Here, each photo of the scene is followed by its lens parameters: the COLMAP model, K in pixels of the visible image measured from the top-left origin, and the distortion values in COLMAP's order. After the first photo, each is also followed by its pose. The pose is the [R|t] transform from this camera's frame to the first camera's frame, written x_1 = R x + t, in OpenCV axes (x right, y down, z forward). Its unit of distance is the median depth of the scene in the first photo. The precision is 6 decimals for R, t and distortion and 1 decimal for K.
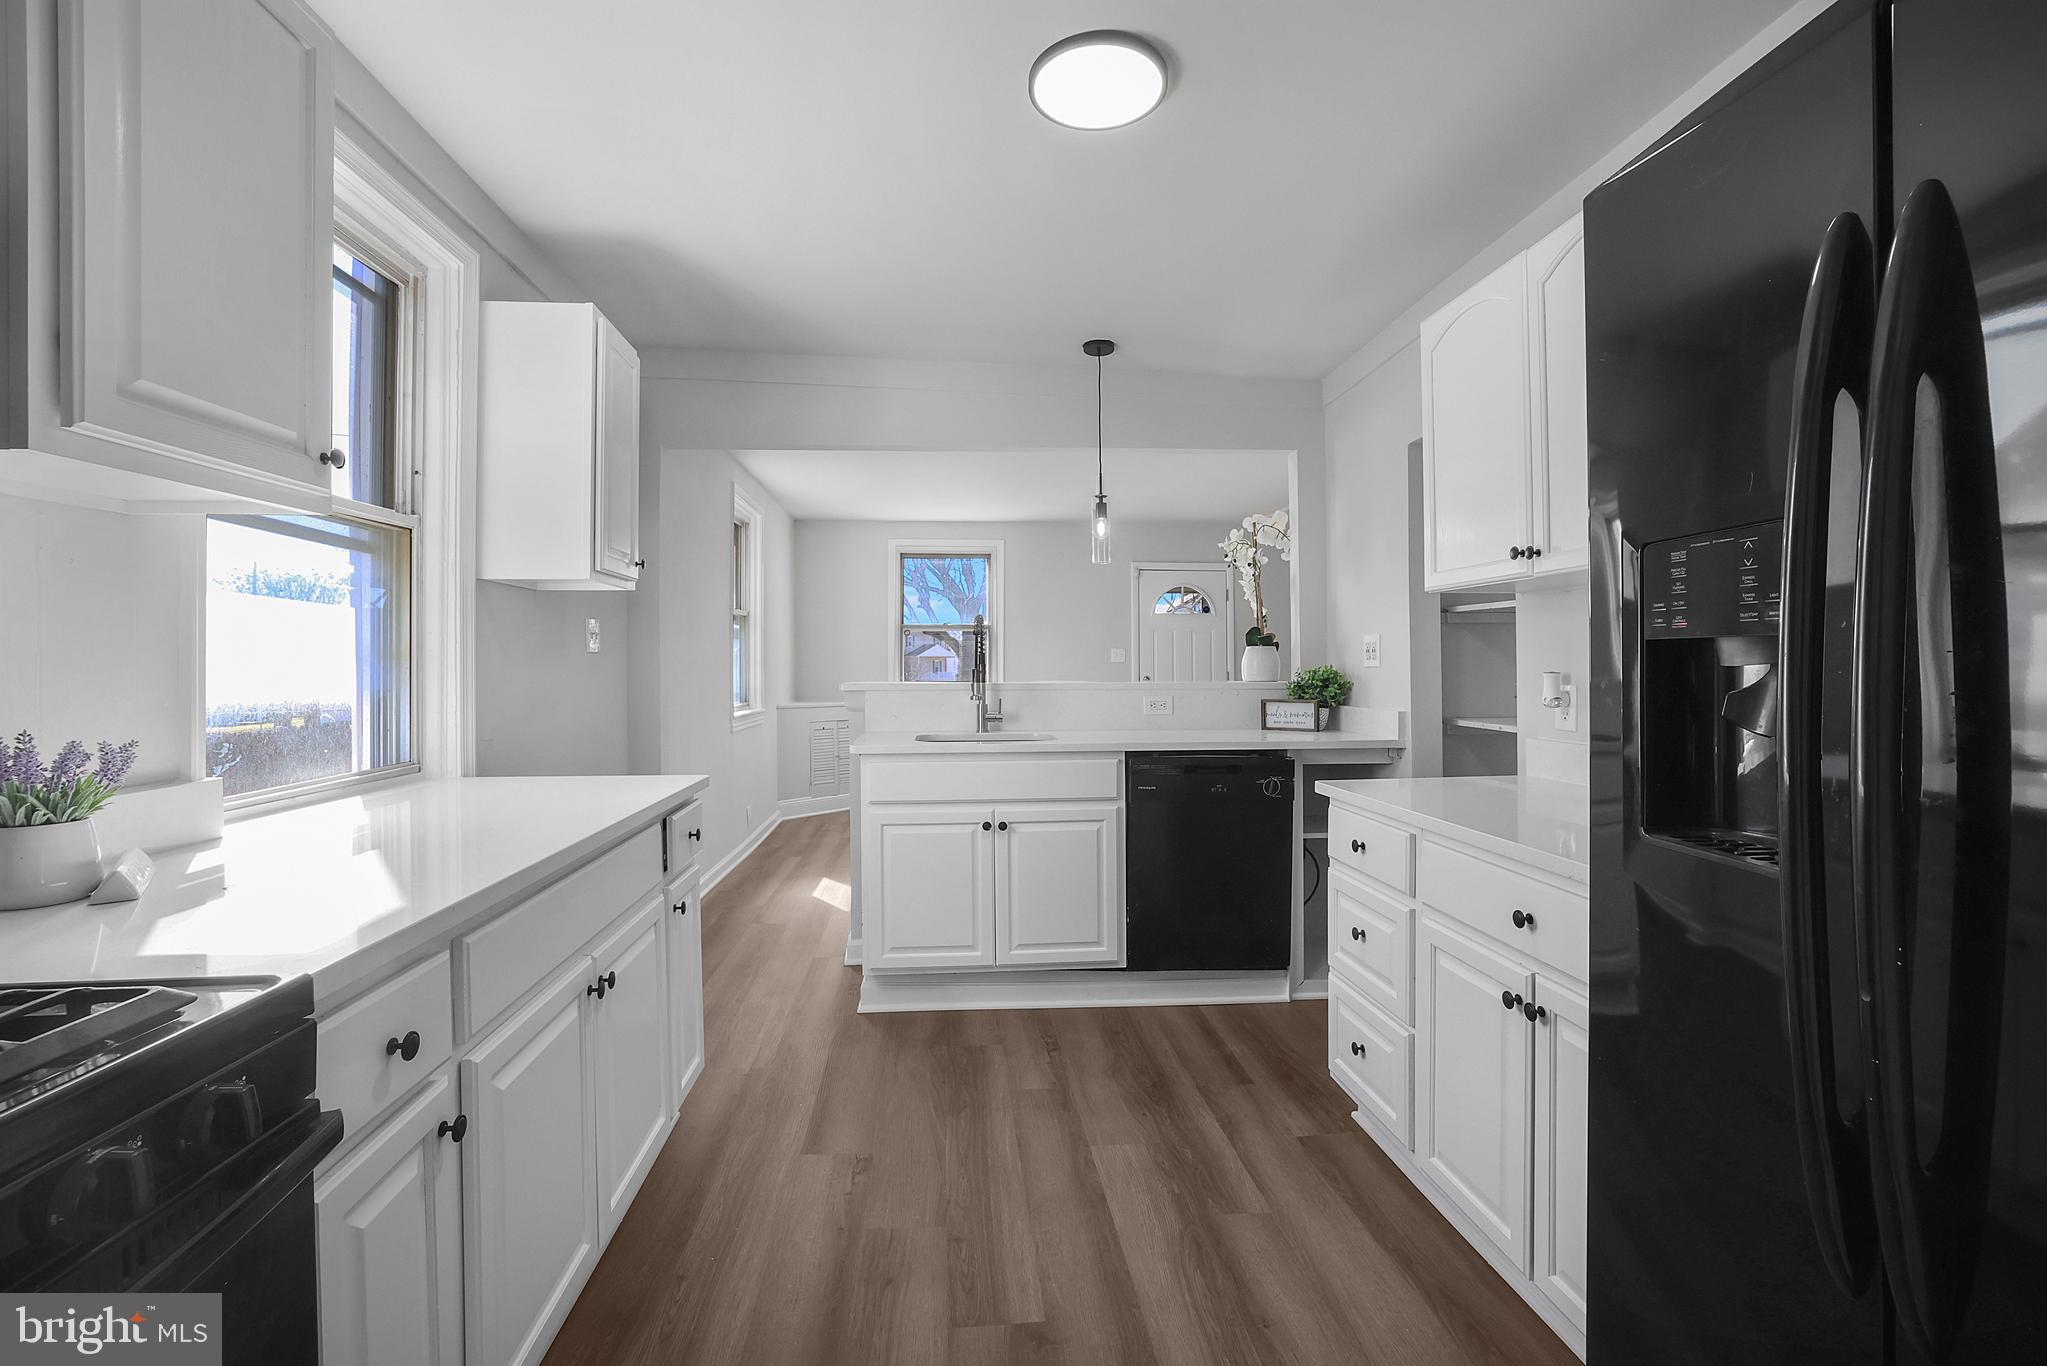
lens RADIAL K [[866.0, 0, 1004.2], [0, 866.0, 656.9], [0, 0, 1]] dist [-0.035415, 0.000063]
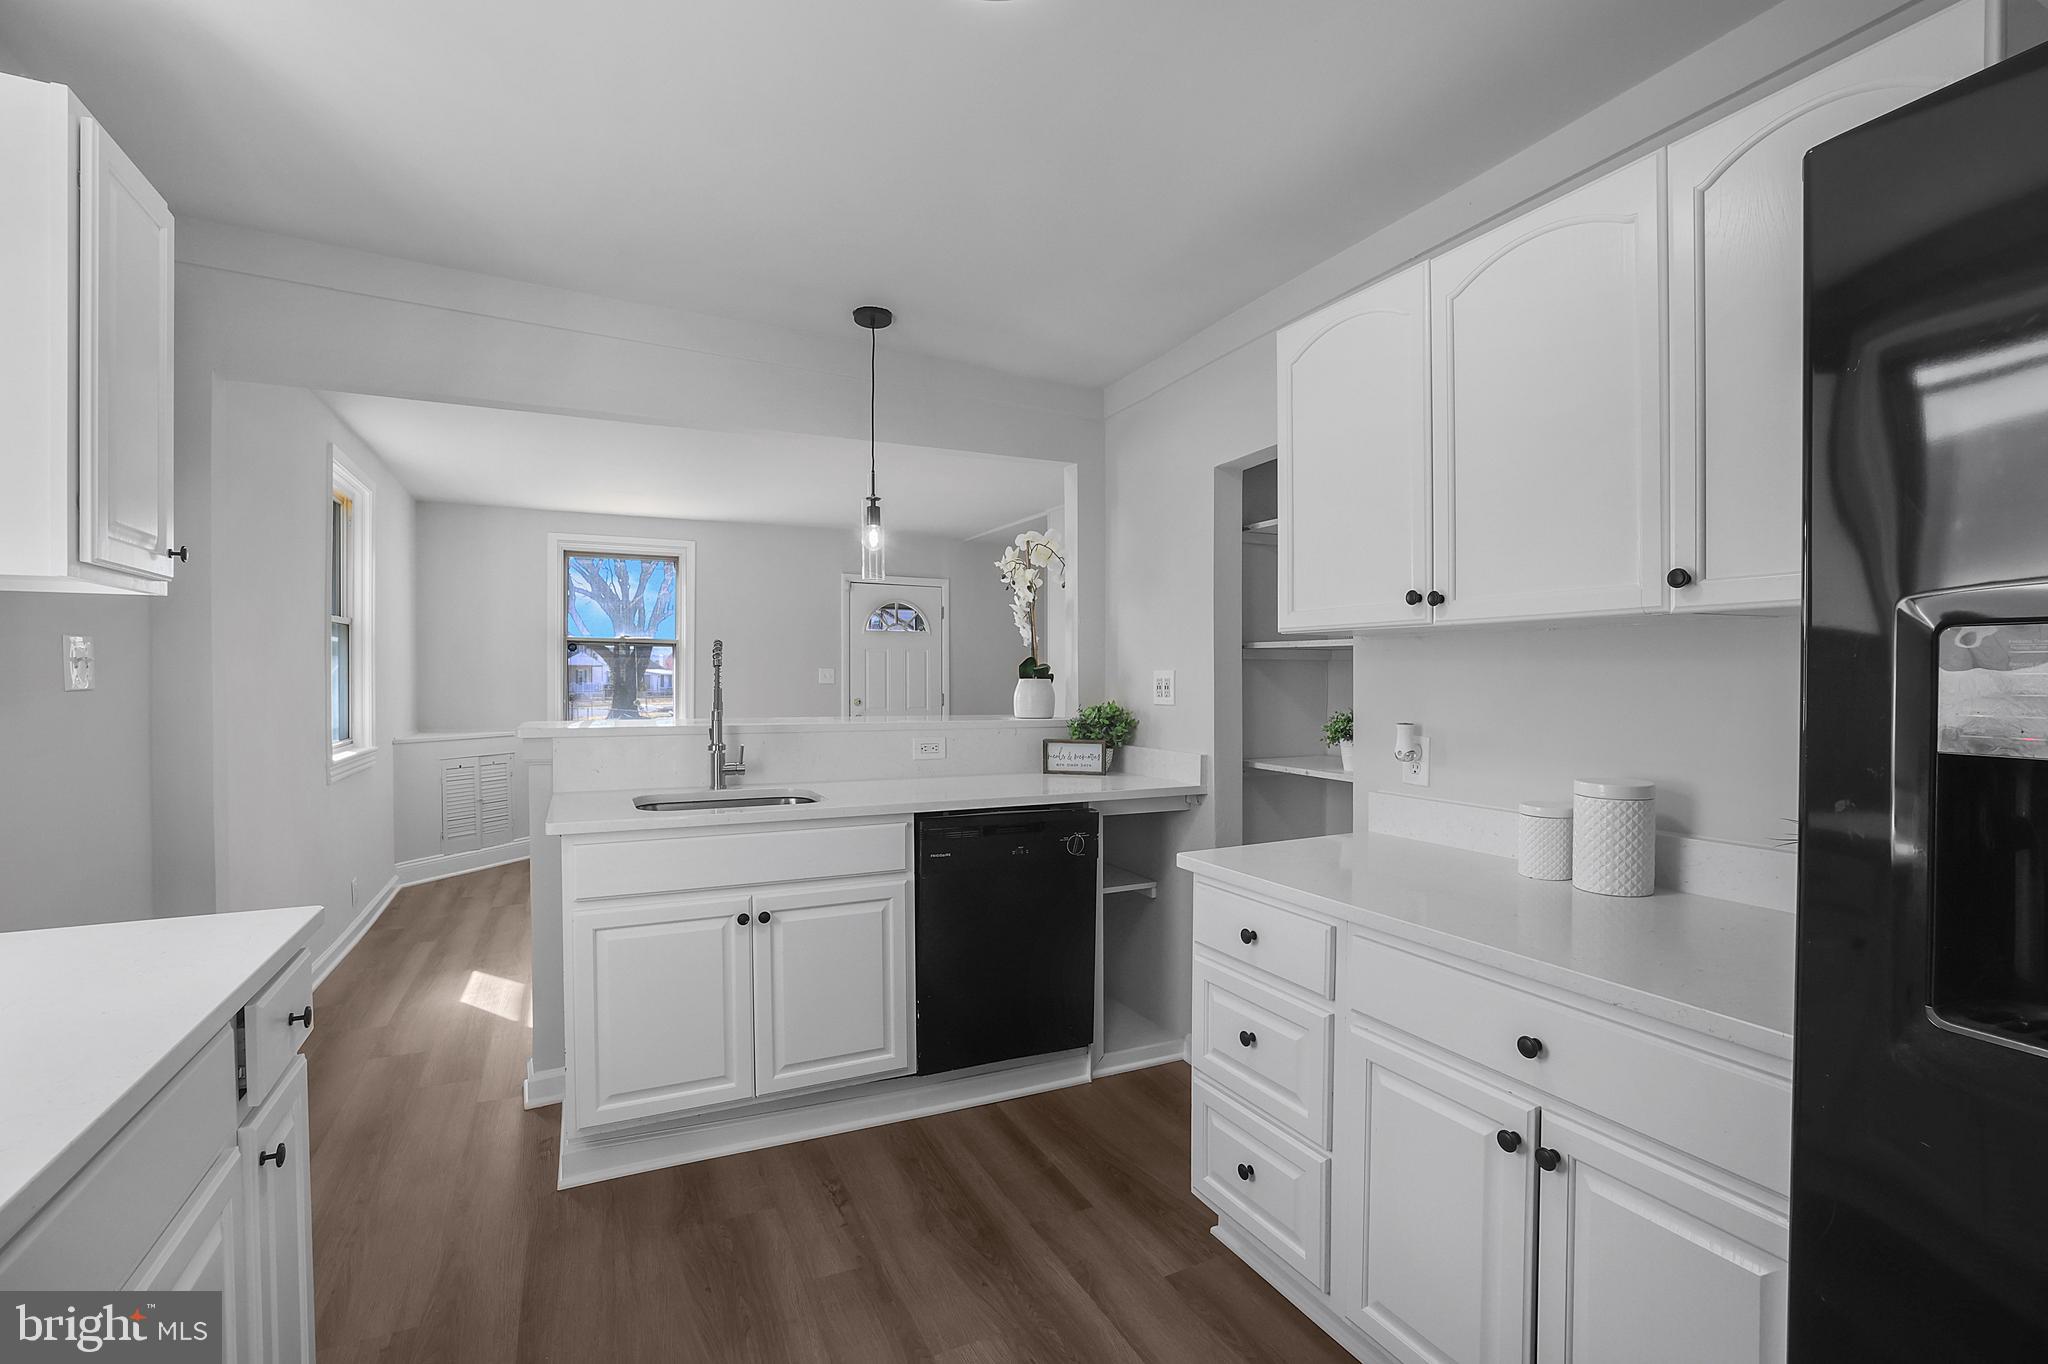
lens RADIAL K [[891.2, 0, 1011.7], [0, 891.2, 682.1], [0, 0, 1]] dist [-0.047811, 0.019445]
pose [[0.931569, 0.003610, 0.363546, -0.081875], [-0.008668, 0.999887, 0.012282, -0.025557], [-0.363461, -0.014593, 0.931495, 0.181340]]
